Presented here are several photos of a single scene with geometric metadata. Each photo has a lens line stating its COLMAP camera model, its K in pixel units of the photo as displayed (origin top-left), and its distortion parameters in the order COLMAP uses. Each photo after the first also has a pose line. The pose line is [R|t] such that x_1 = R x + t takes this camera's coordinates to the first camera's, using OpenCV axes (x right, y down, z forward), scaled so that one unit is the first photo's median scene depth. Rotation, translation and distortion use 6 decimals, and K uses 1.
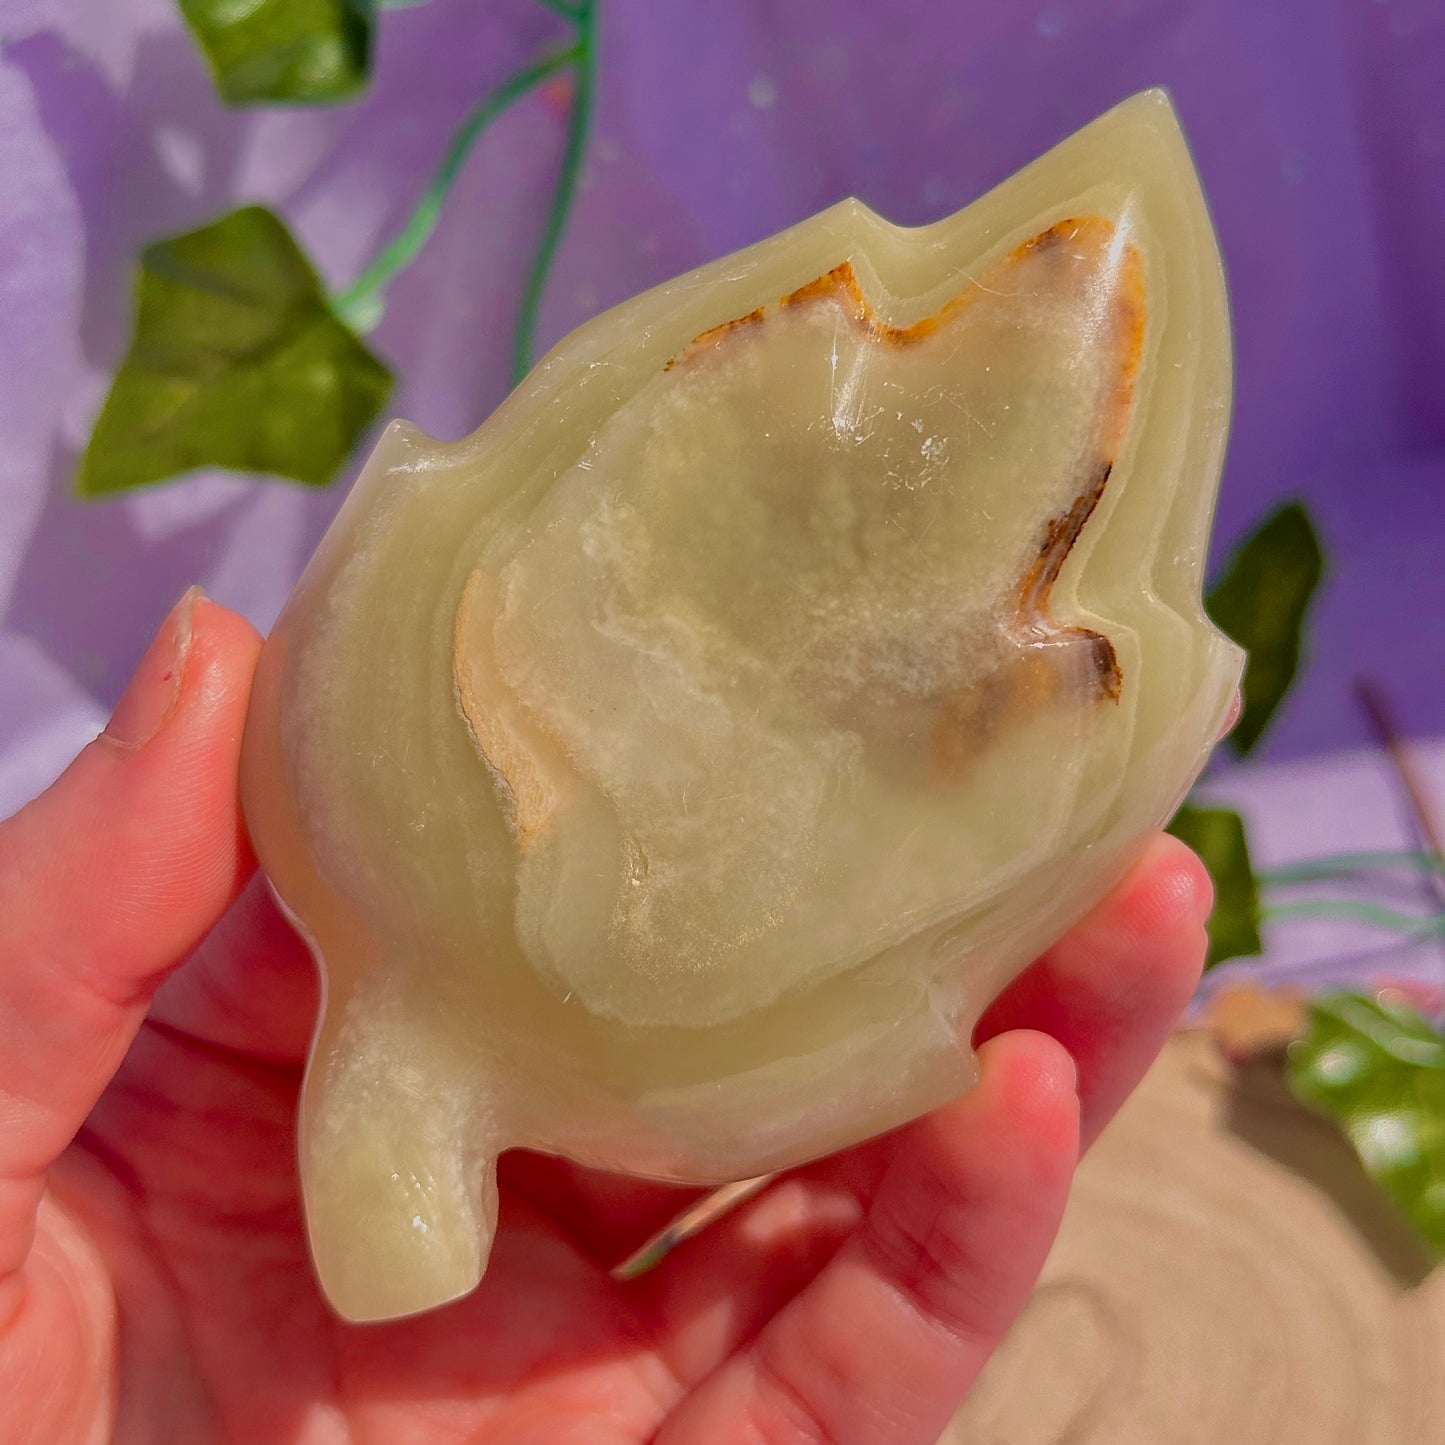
lens RADIAL K [[2754.6, 0, 722.5], [0, 2754.6, 722.5], [0, 0, 1]] dist [0.155621, -0.235220]
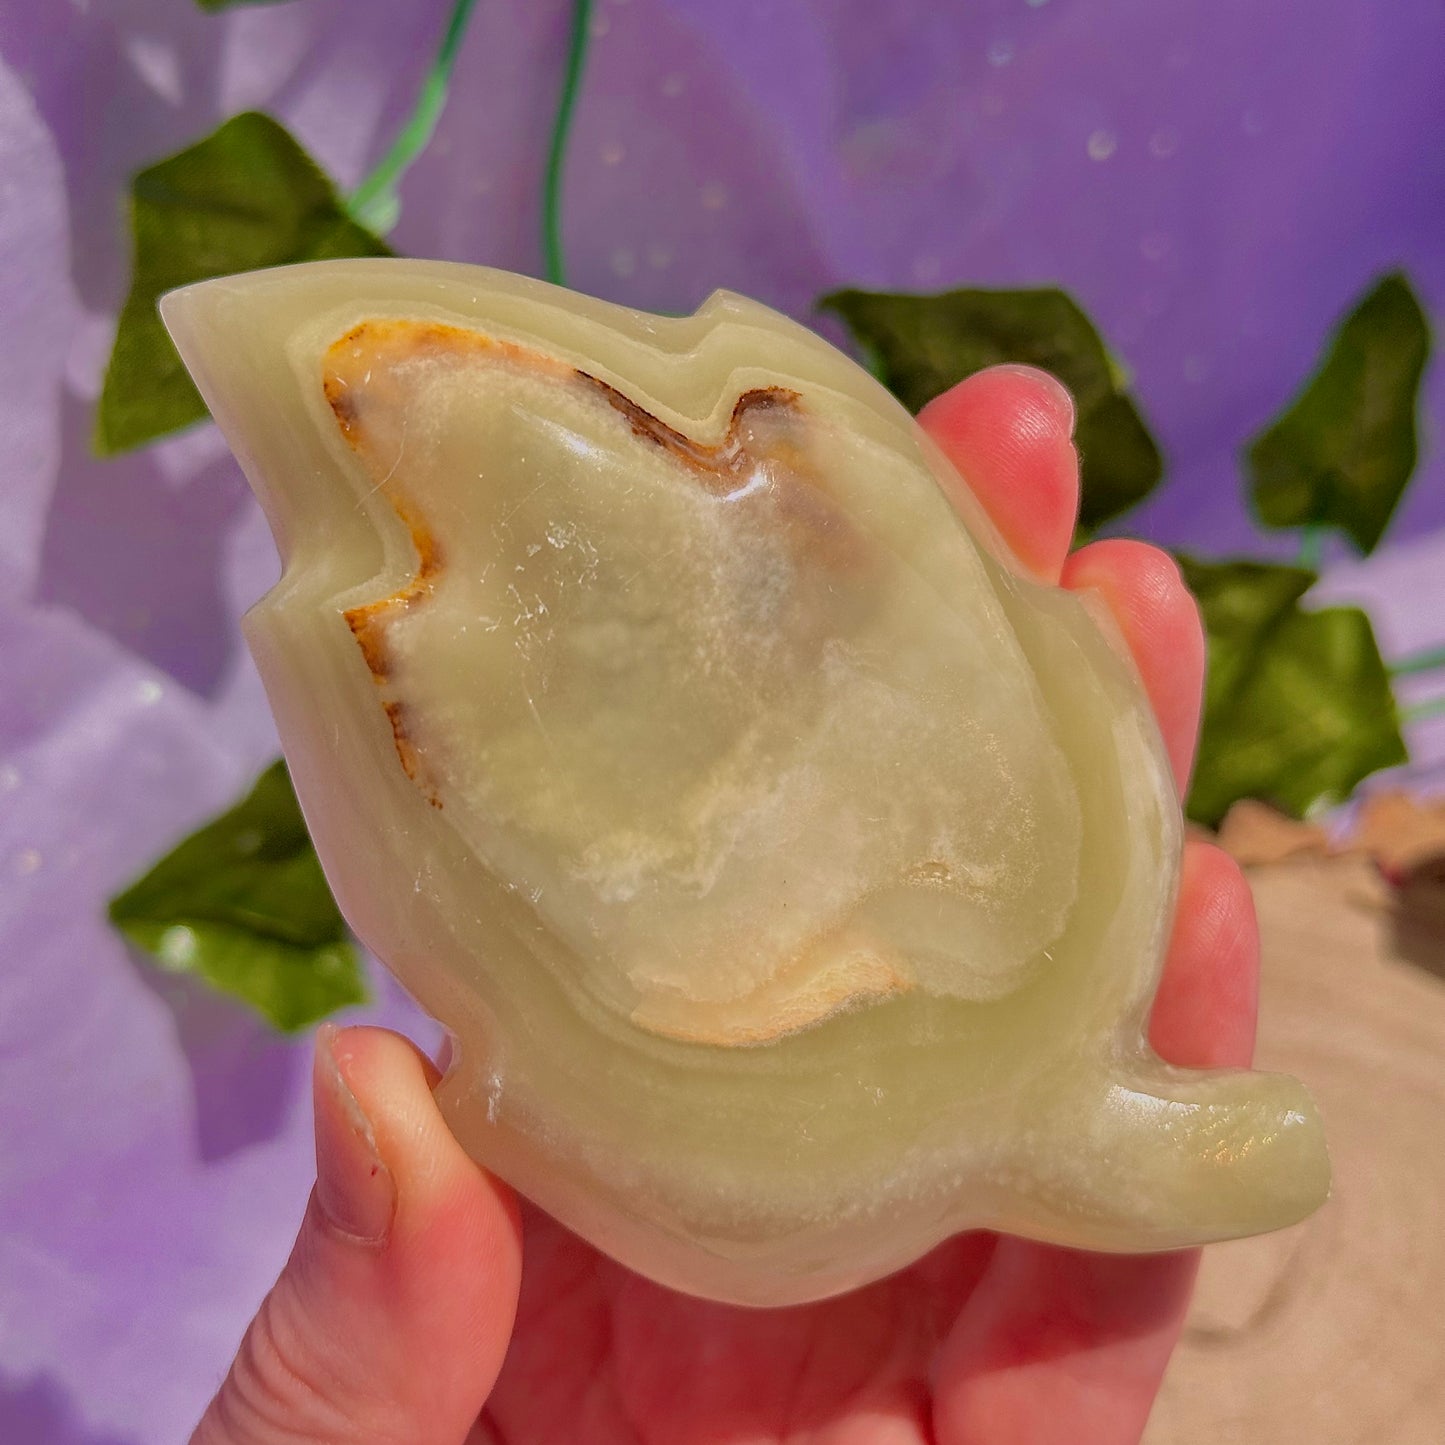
lens RADIAL K [[2754.6, 0, 722.5], [0, 2754.6, 722.5], [0, 0, 1]] dist [0.155621, -0.235220]
pose [[0.051937, -0.984442, 0.167856, -0.150572], [0.972620, 0.087990, 0.215100, -0.245550], [-0.226523, 0.152089, 0.962058, 0.041811]]
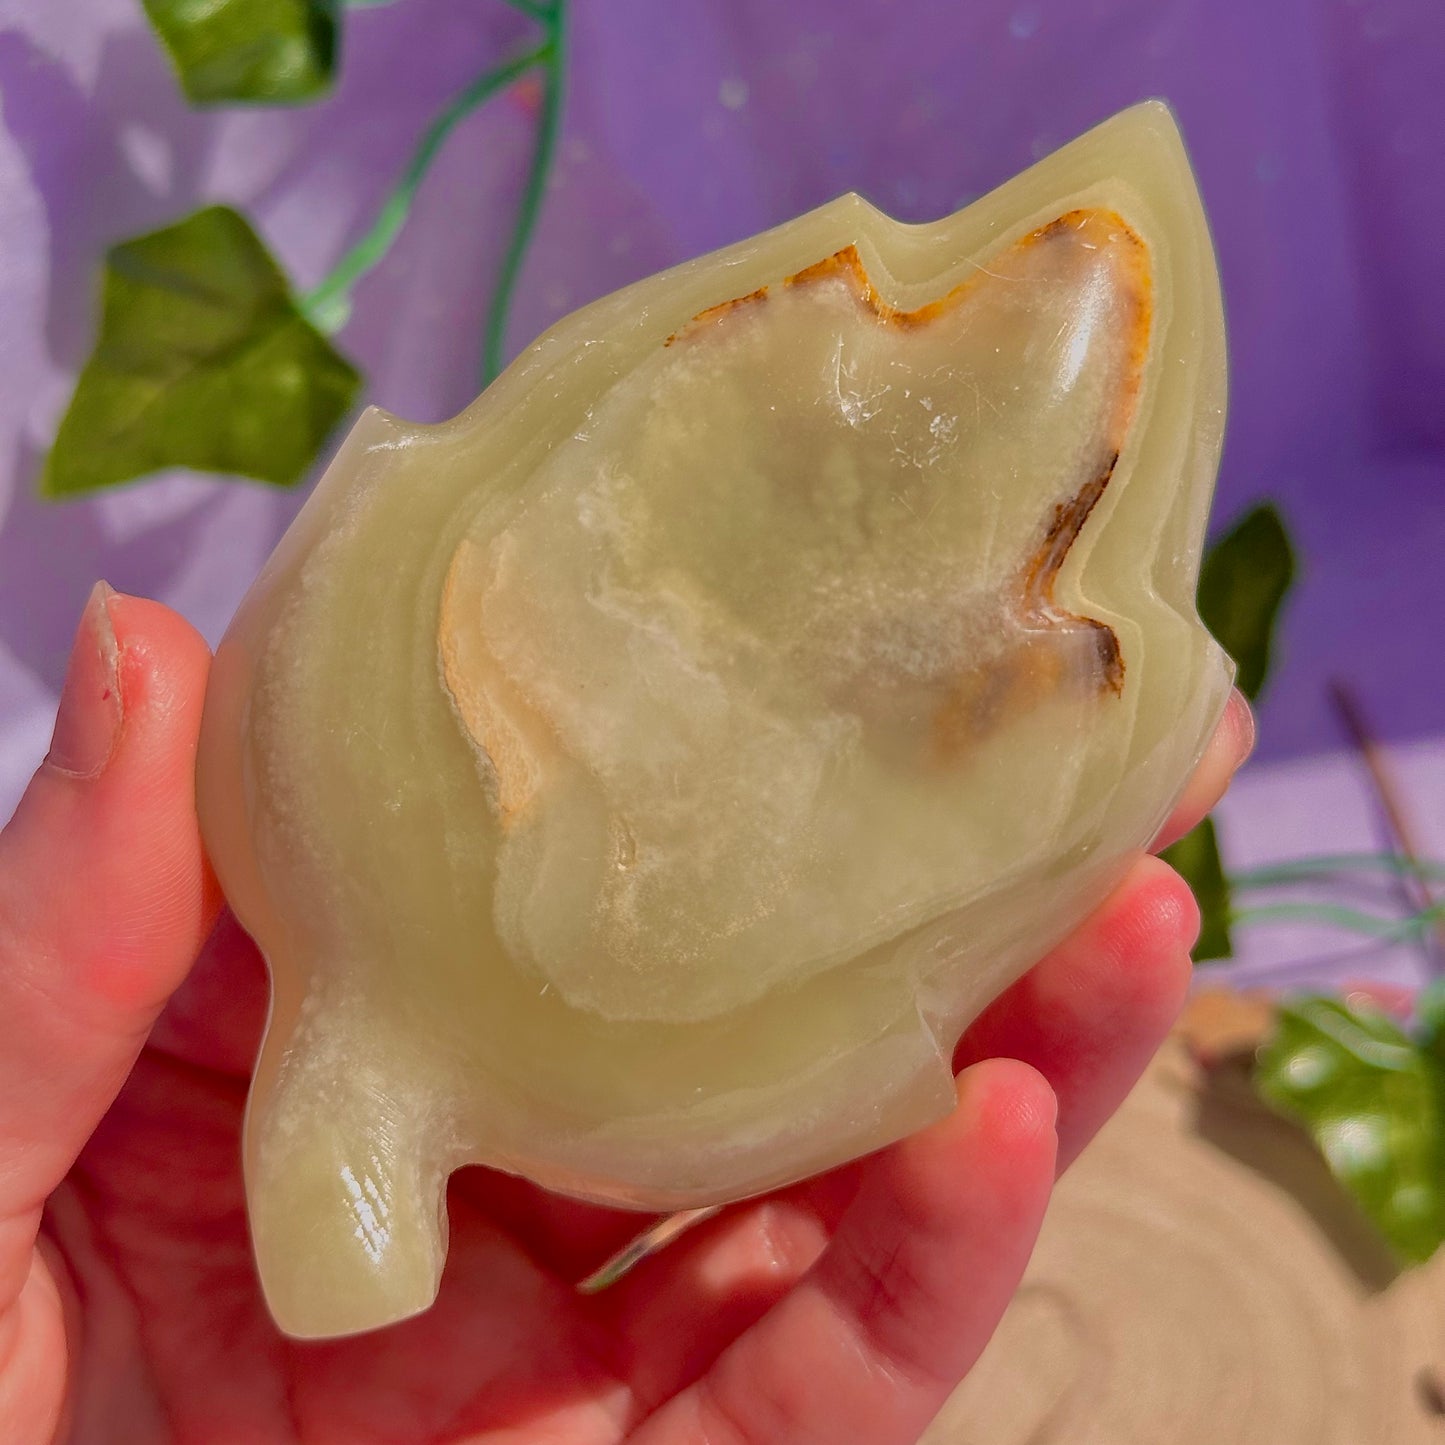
lens RADIAL K [[2754.6, 0, 722.5], [0, 2754.6, 722.5], [0, 0, 1]] dist [0.155621, -0.235220]
pose [[0.996923, 0.030956, 0.072015, -0.067765], [-0.023847, 0.994944, -0.097556, 0.101420], [-0.074671, 0.095538, 0.992621, 0.040811]]
